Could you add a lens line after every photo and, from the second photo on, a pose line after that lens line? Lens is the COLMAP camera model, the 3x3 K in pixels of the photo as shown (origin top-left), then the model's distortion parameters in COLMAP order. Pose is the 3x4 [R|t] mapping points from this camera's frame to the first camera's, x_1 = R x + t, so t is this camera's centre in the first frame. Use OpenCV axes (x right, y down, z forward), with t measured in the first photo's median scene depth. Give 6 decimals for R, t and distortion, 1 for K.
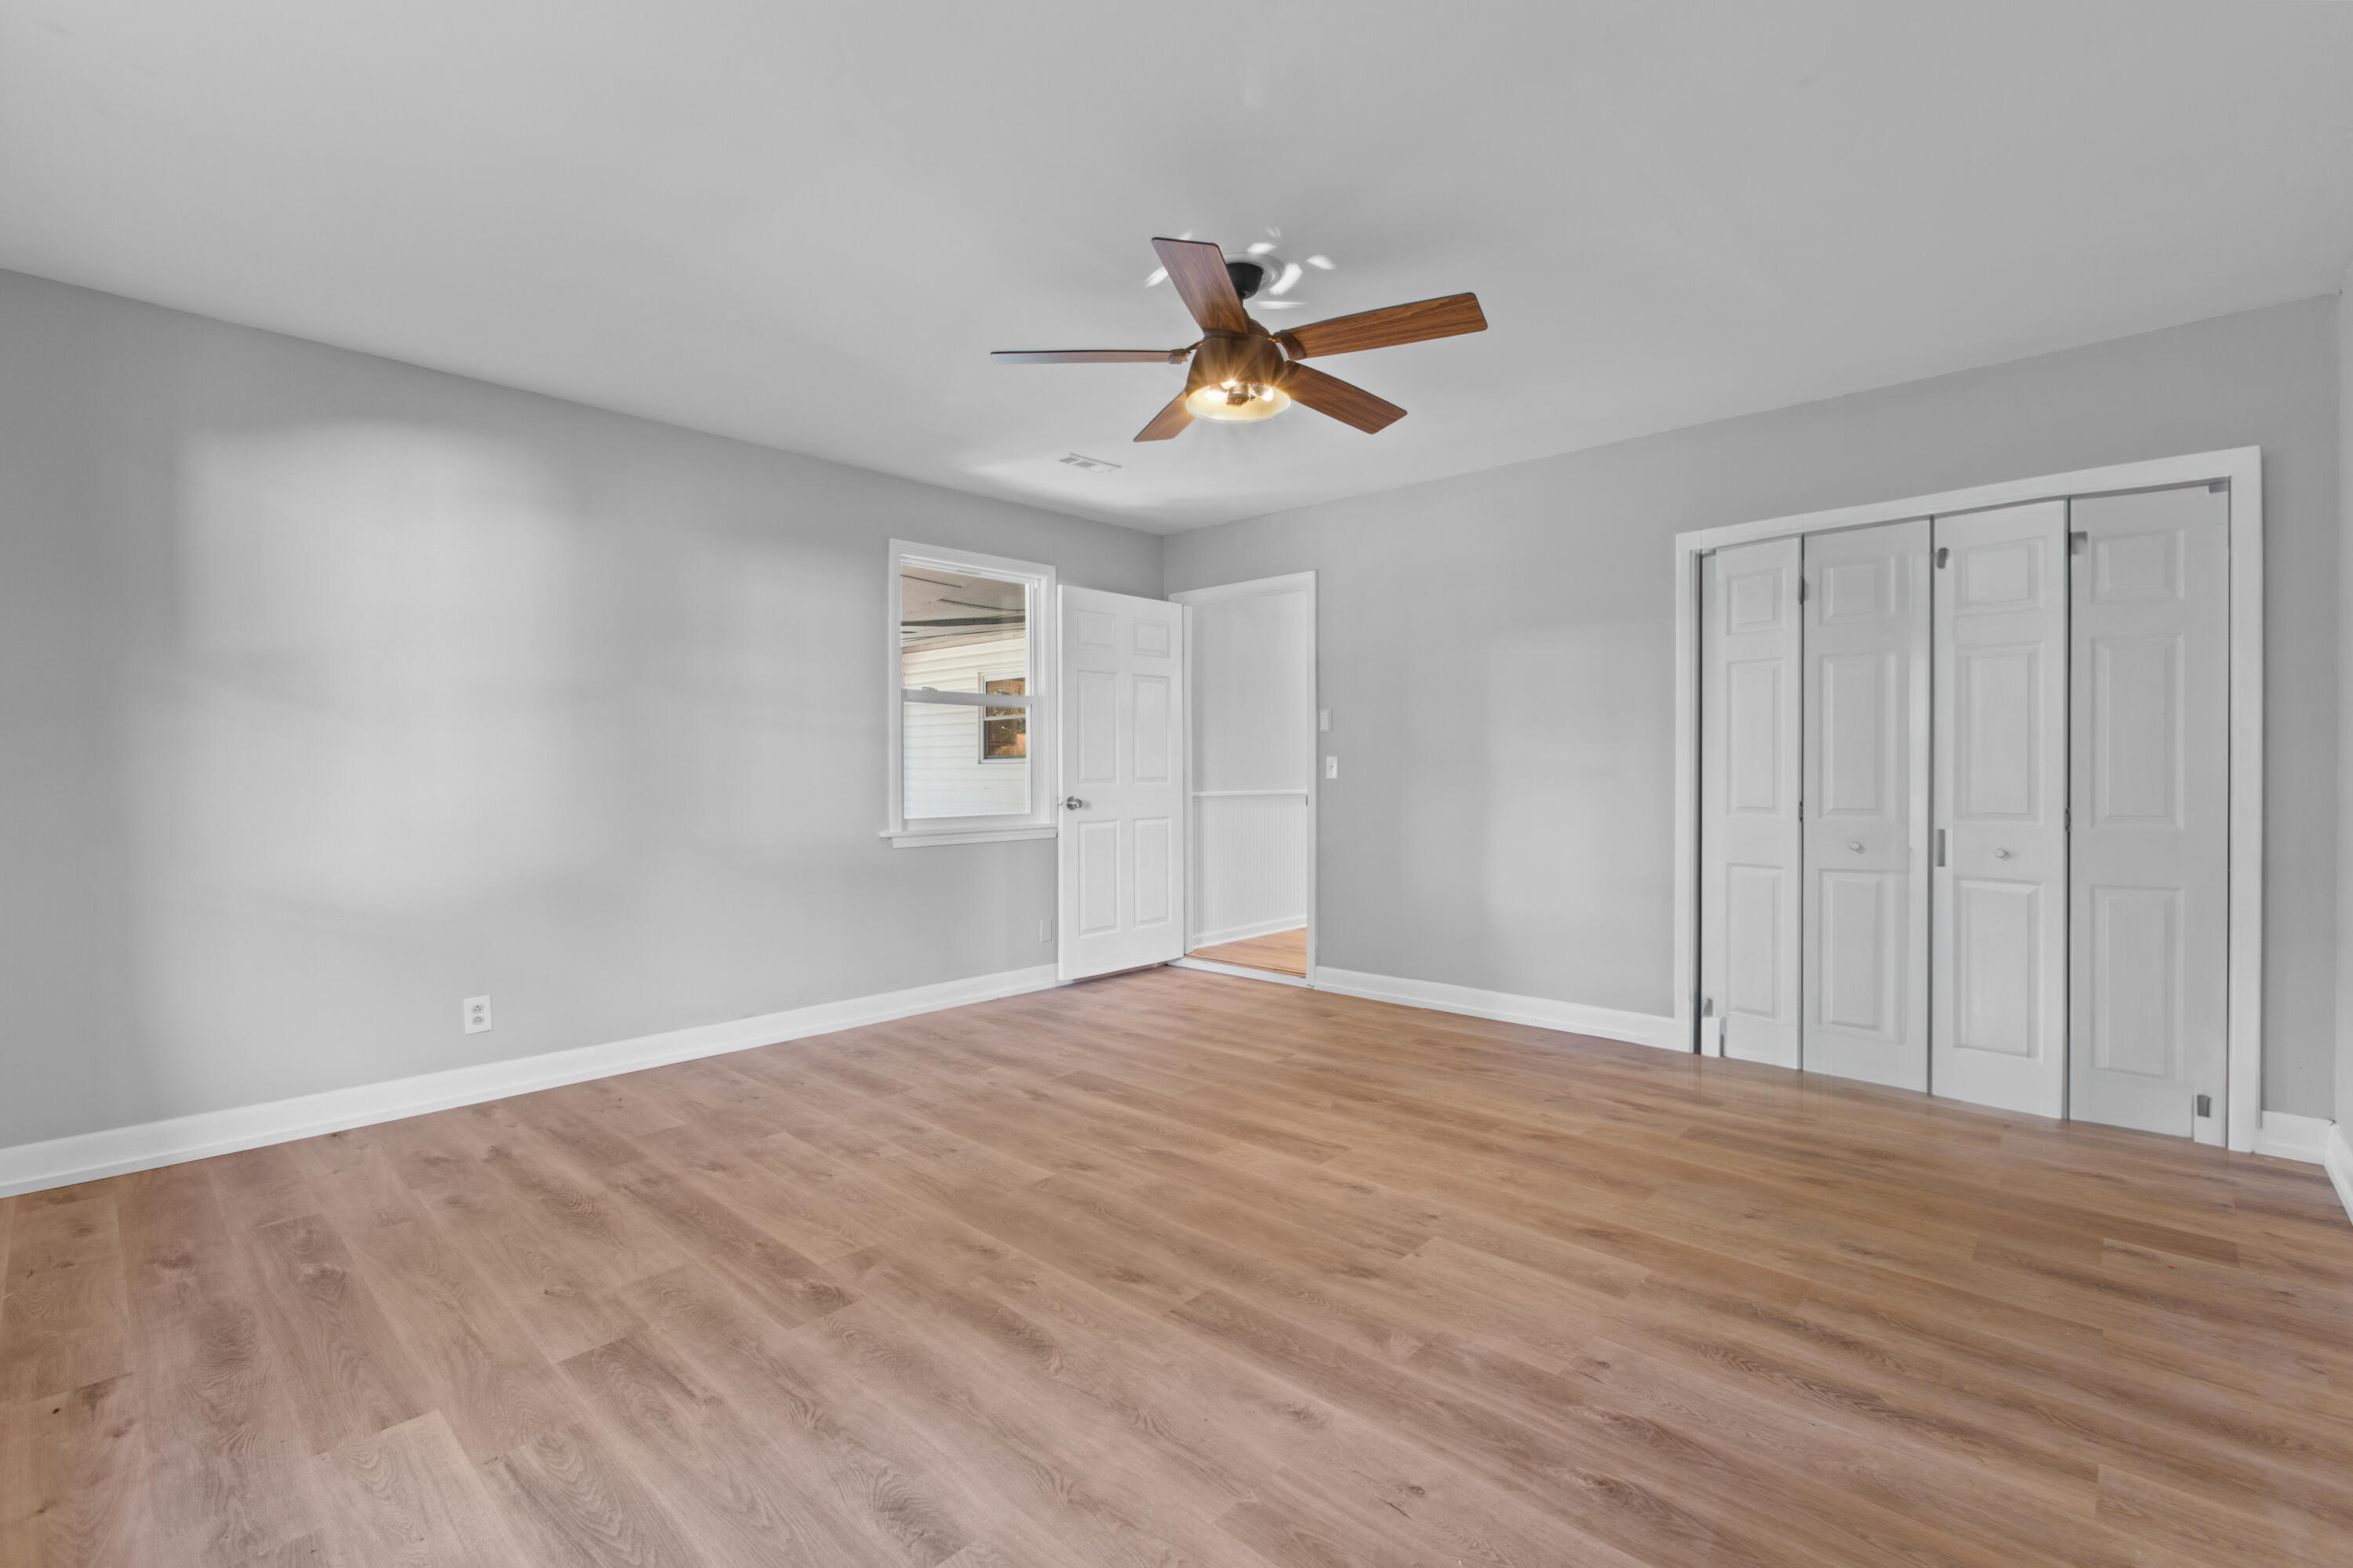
lens RADIAL K [[1043.0, 0, 1184.0], [0, 1043.0, 767.1], [0, 0, 1]] dist [-0.015972, 0.008314]
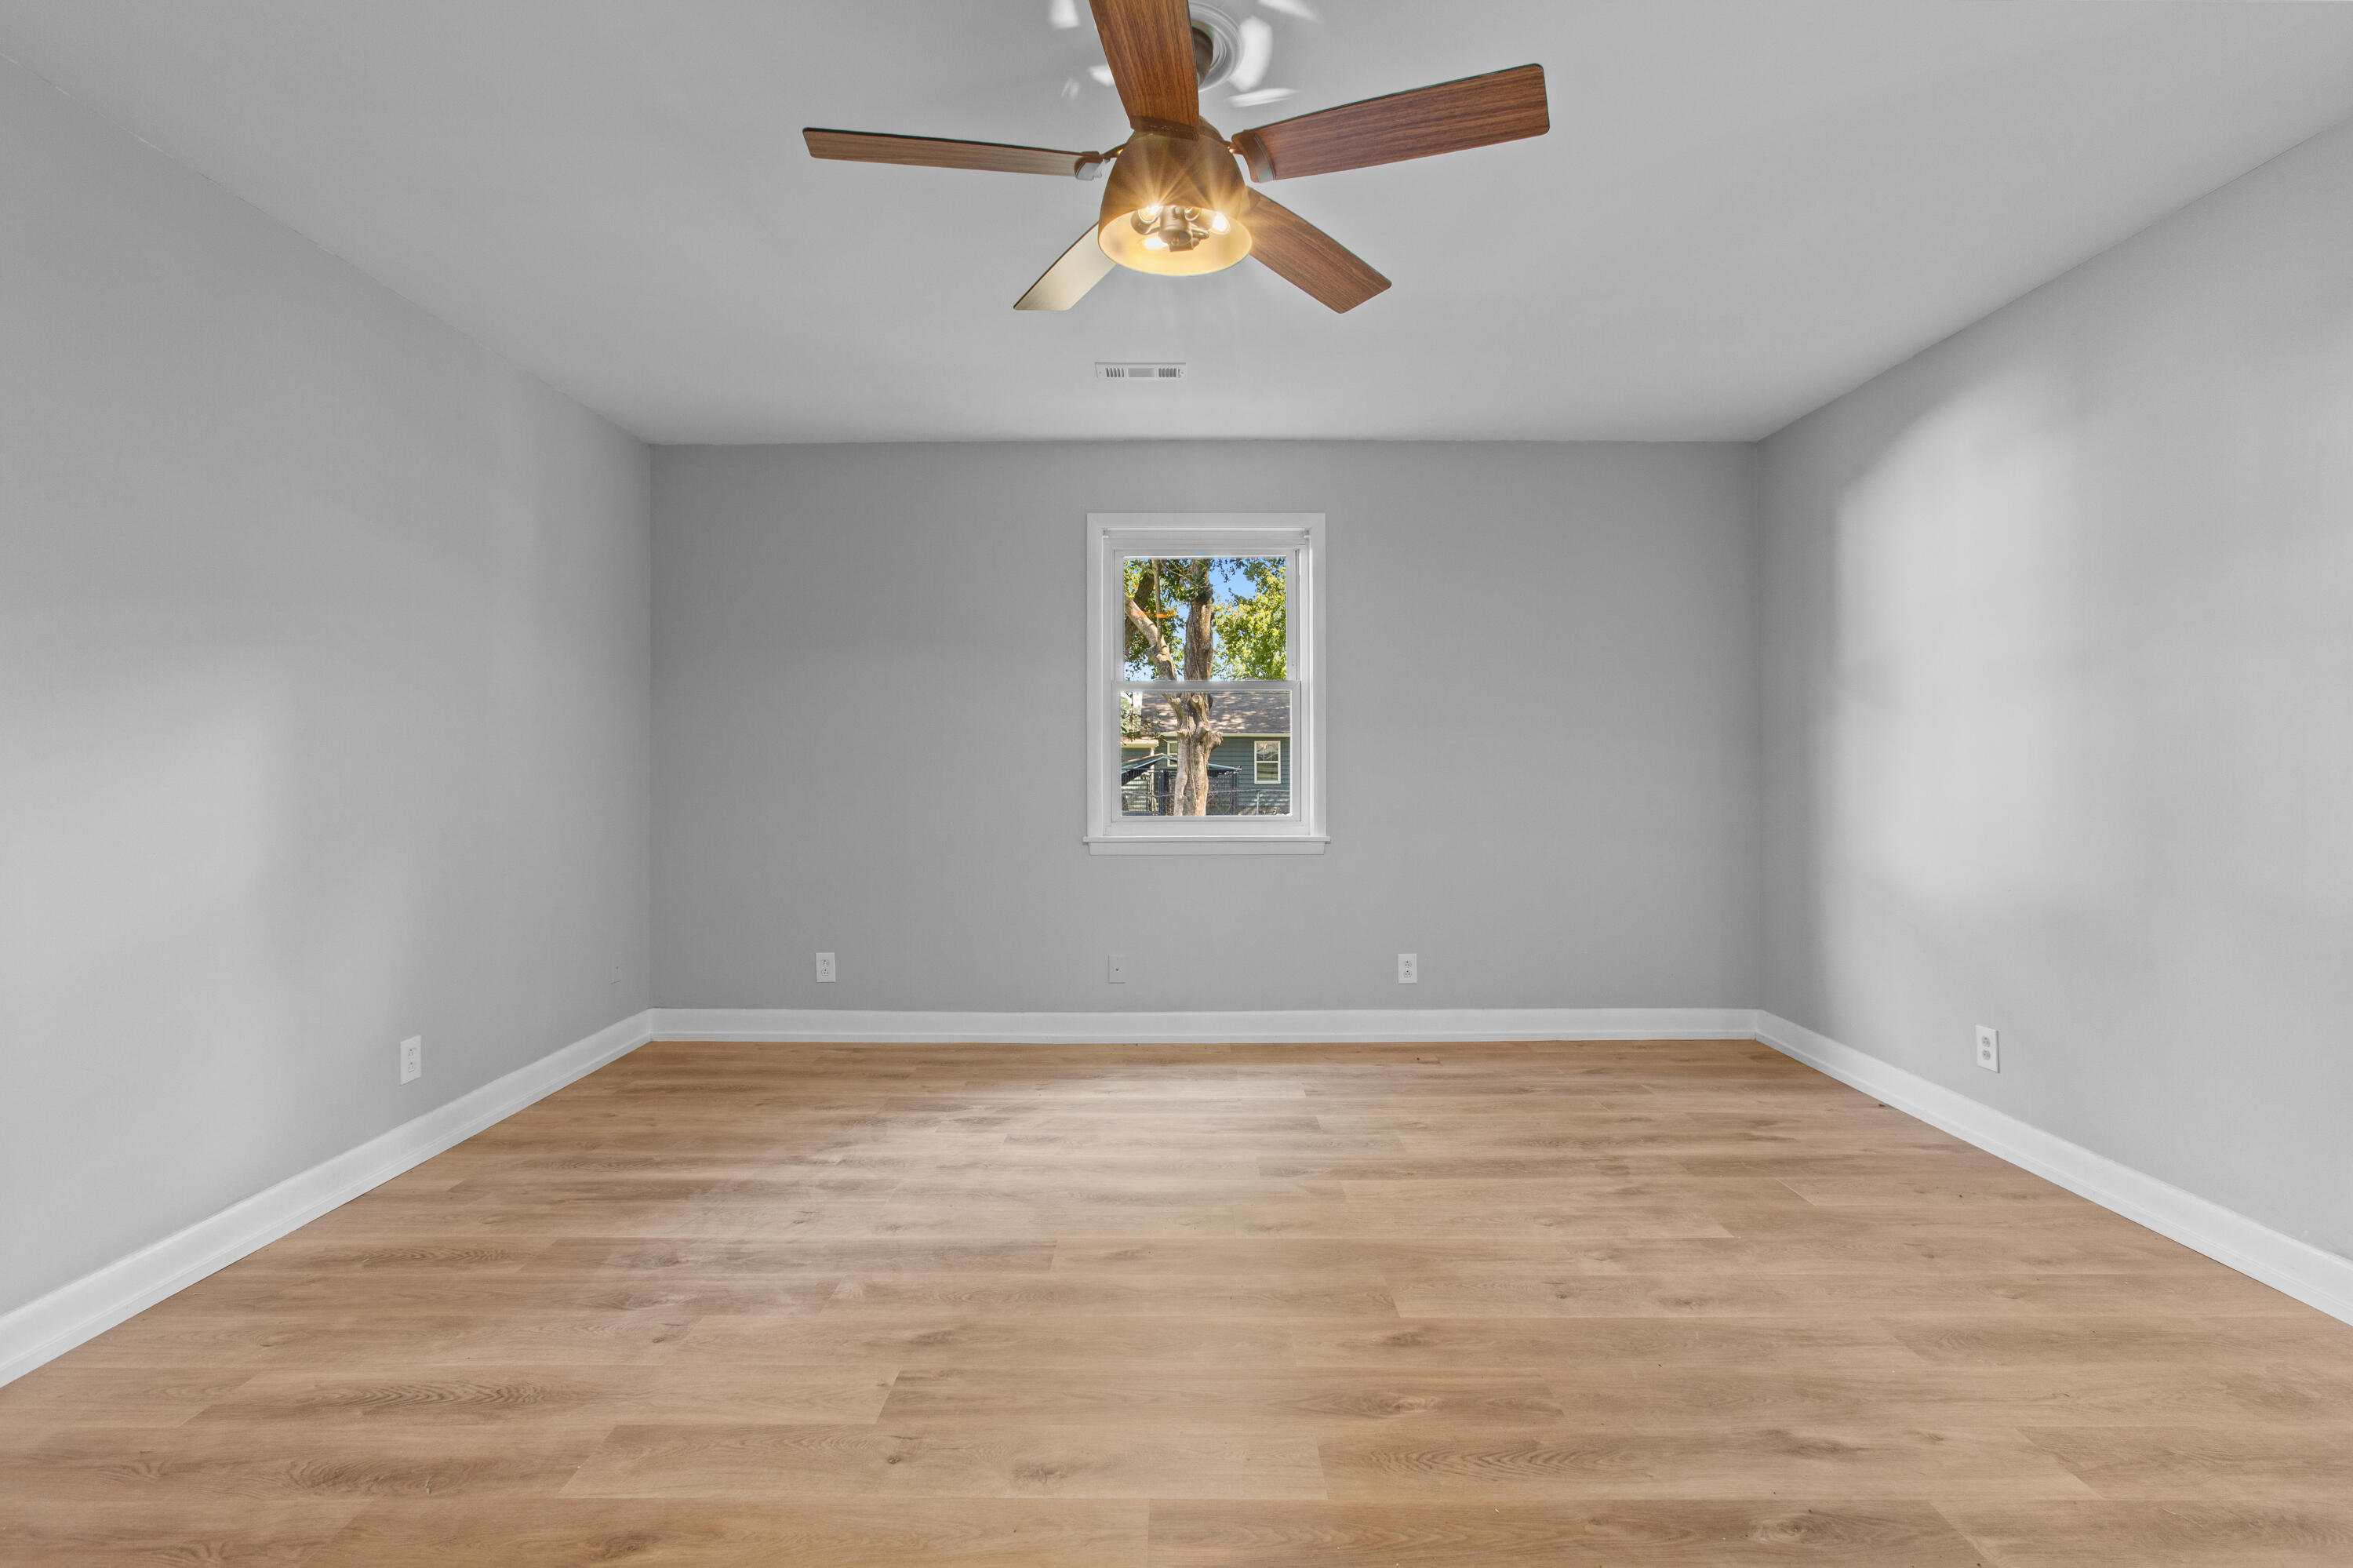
lens RADIAL K [[1043.0, 0, 1184.0], [0, 1043.0, 767.1], [0, 0, 1]] dist [-0.015972, 0.008314]
pose [[-0.726630, 0.004934, -0.687011, 0.588700], [0.004253, 0.999987, 0.002683, -0.003583], [0.687016, -0.000972, -0.726642, 1.702165]]
